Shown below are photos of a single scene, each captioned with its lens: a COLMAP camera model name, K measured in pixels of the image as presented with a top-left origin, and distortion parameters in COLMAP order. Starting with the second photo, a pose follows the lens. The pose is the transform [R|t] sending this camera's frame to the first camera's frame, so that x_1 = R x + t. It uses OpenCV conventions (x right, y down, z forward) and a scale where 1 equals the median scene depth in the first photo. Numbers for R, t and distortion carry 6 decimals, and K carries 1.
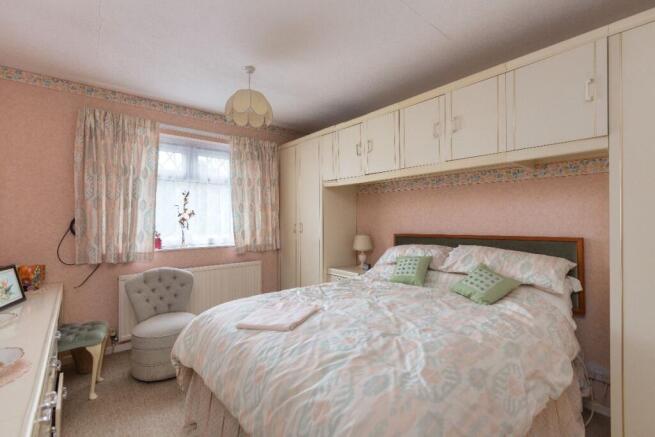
lens RADIAL K [[295.2, 0, 314.3], [0, 295.2, 211.5], [0, 0, 1]] dist [-0.000368, 0.000249]
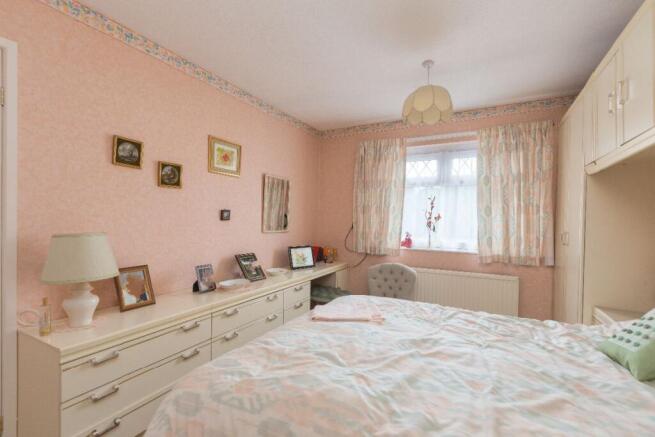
lens RADIAL K [[295.2, 0, 327.7], [0, 295.2, 218.0], [0, 0, 1]] dist [-0.000368, 0.000249]
pose [[0.384085, 0.004937, -0.923284, 0.419643], [0.003348, 0.999972, 0.006740, 0.002396], [0.923291, -0.005680, 0.384058, 0.269502]]
